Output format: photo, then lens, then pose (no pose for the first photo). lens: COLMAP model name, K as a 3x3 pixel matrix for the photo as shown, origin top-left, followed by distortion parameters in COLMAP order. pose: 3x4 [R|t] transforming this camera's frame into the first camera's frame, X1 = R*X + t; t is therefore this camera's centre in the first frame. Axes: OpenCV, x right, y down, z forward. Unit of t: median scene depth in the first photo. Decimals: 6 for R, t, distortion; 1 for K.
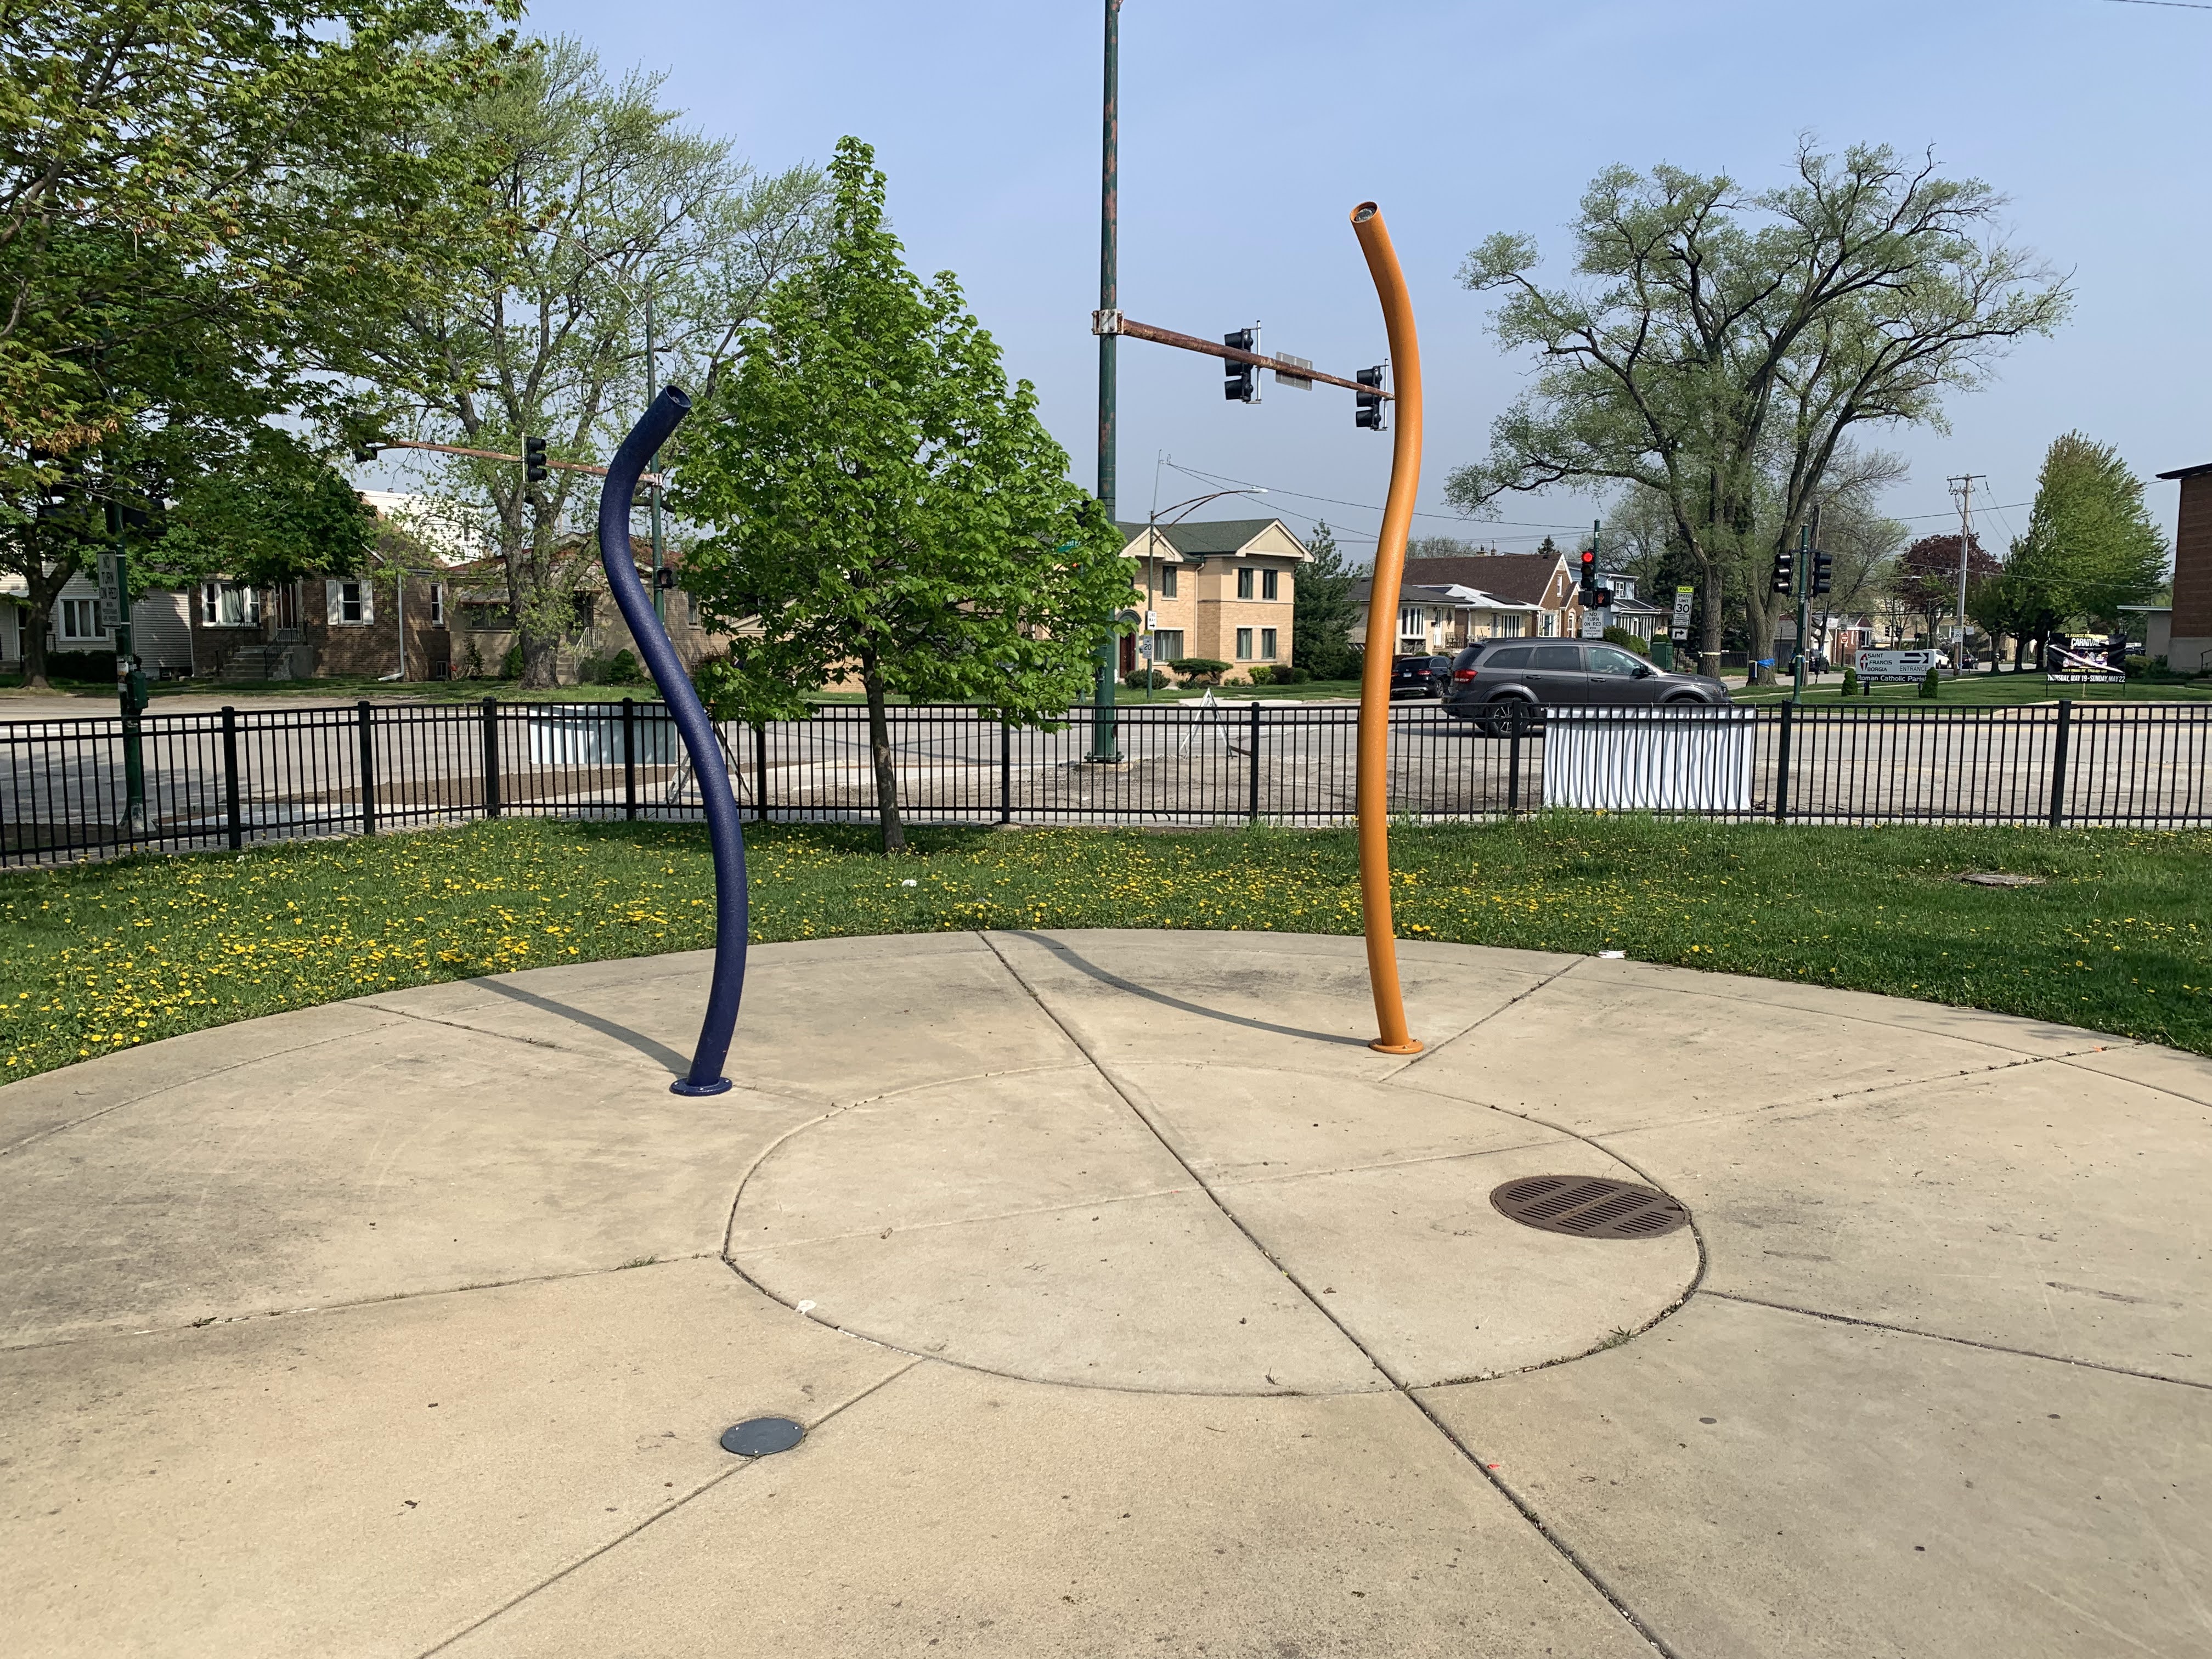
lens RADIAL K [[1723.7, 0, 1106.0], [0, 1723.7, 829.5], [0, 0, 1]] dist [0.108129, -0.041416]
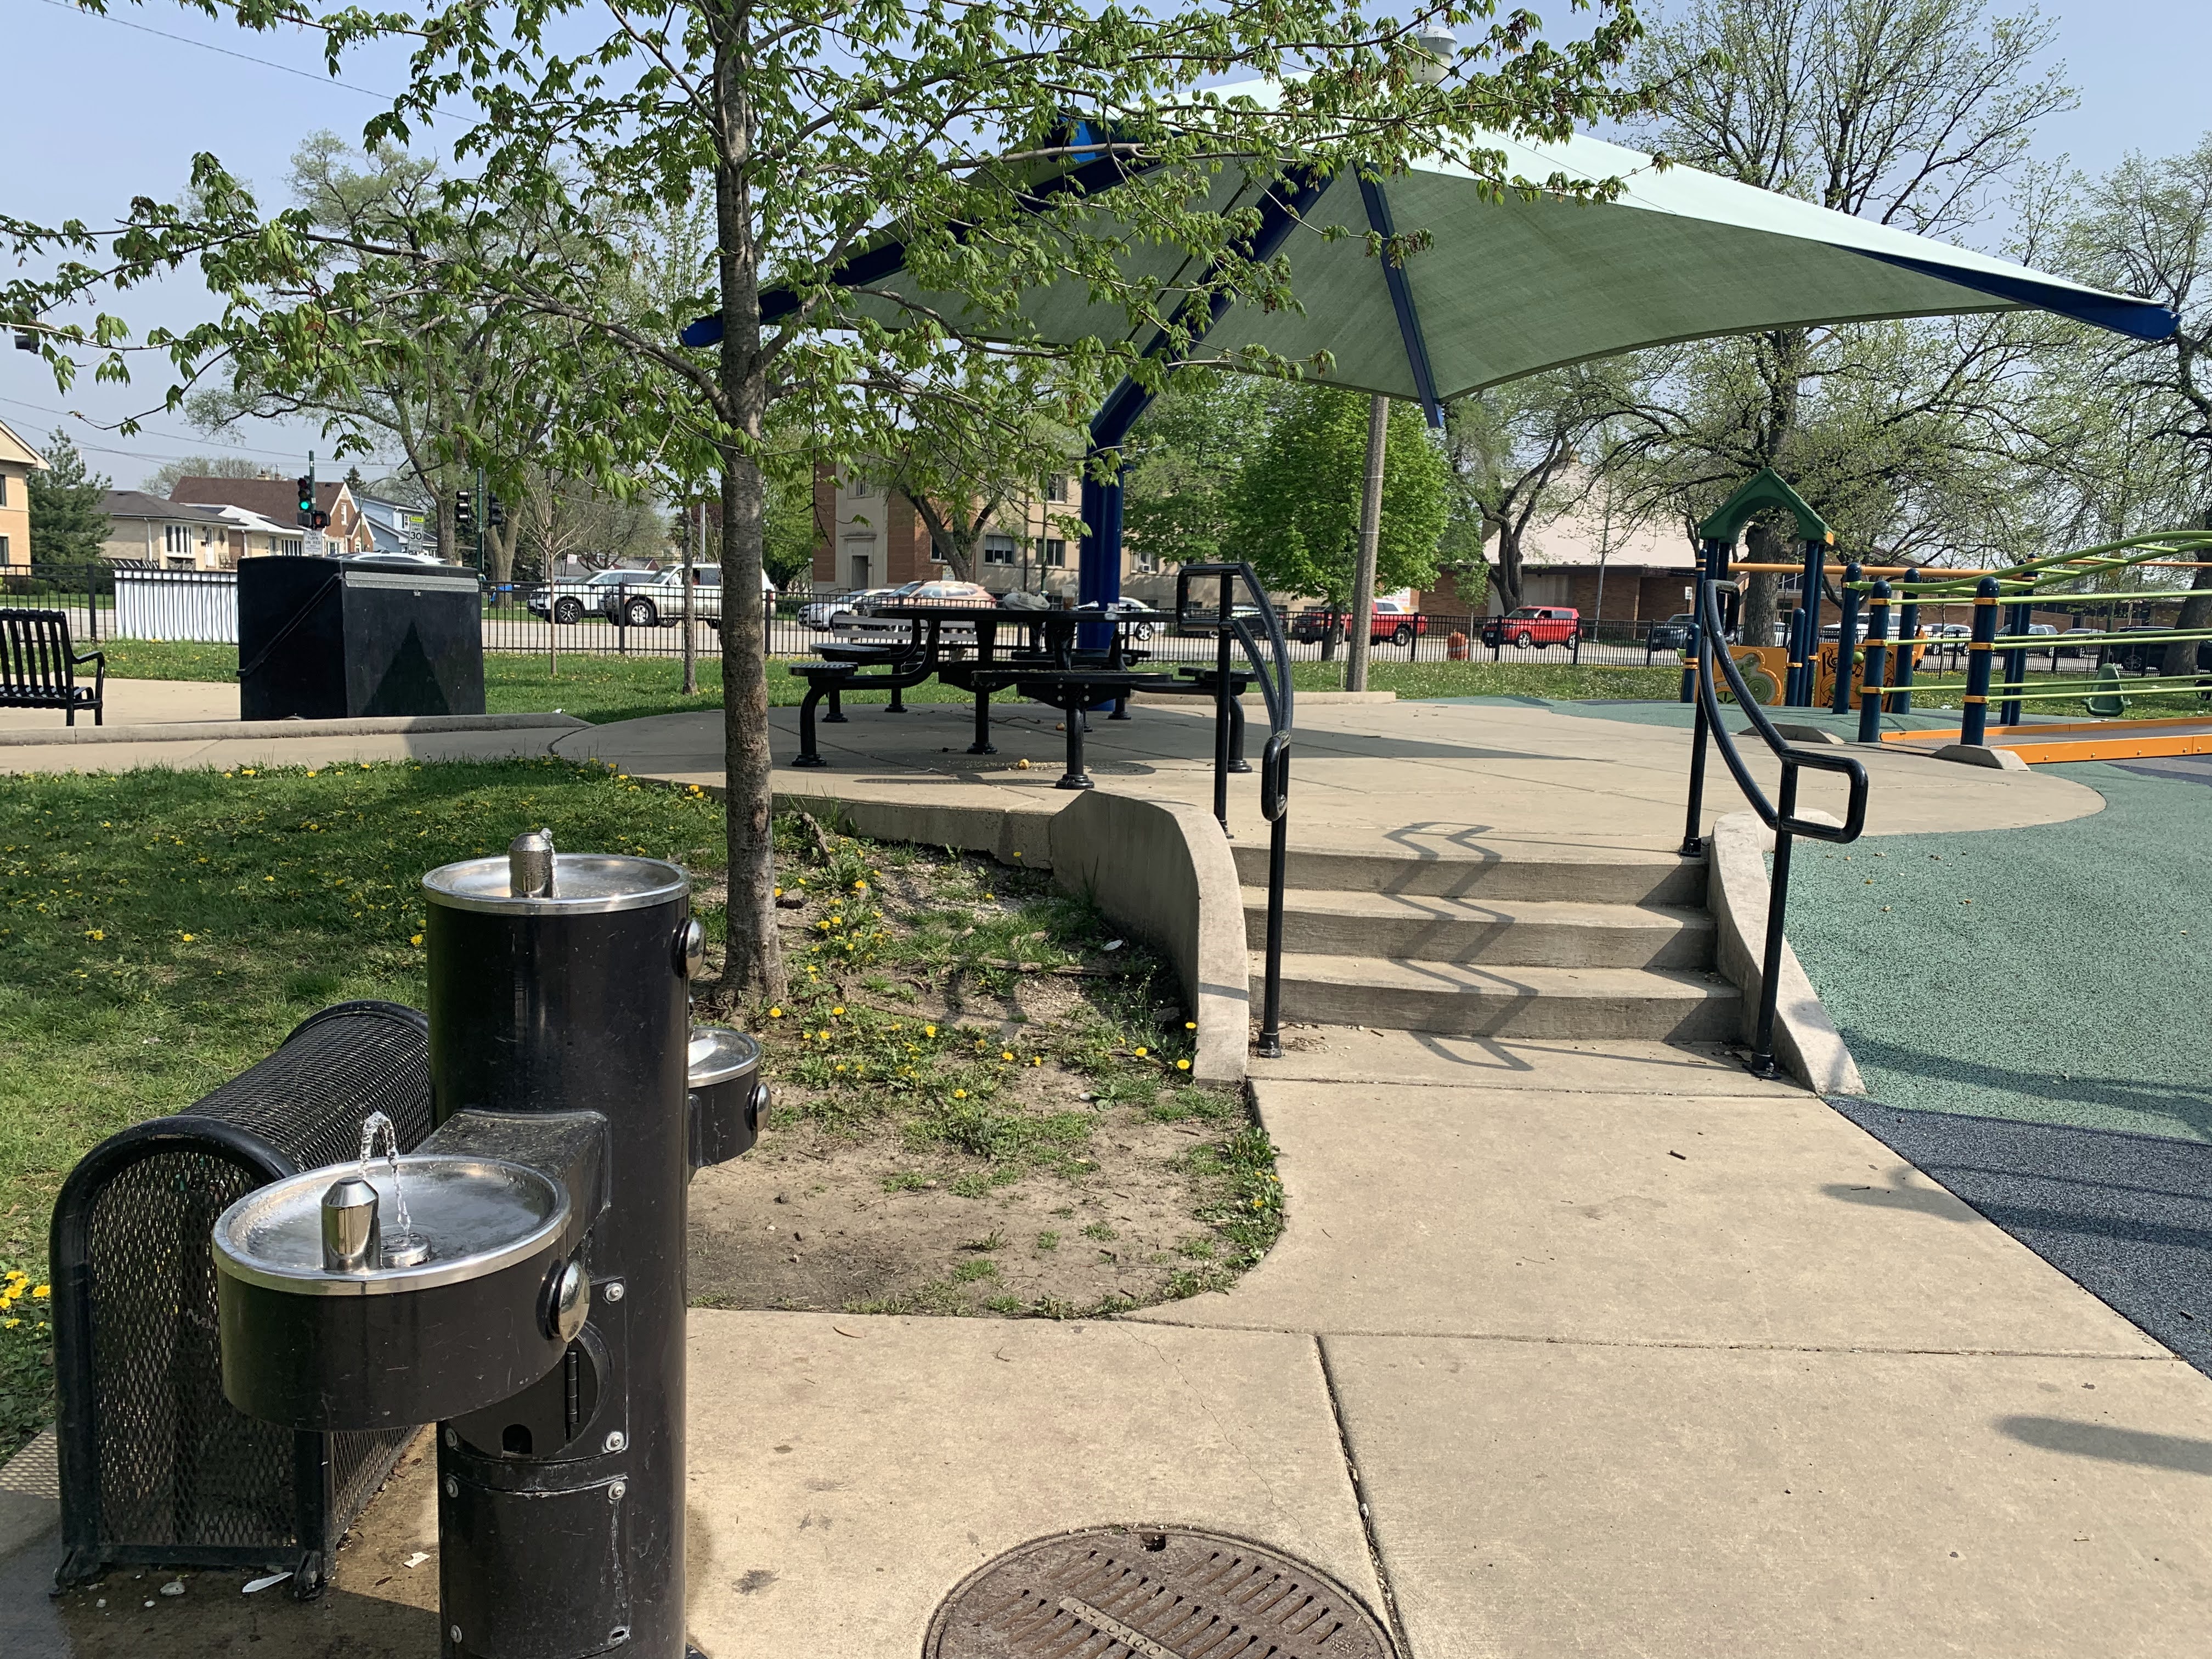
lens RADIAL K [[1723.7, 0, 1106.0], [0, 1723.7, 829.5], [0, 0, 1]] dist [0.108129, -0.041416]
pose [[0.816102, -0.049459, 0.575788, 0.017378], [0.033298, 0.998700, 0.038590, 0.026006], [-0.576948, -0.012321, 0.816688, -0.148672]]
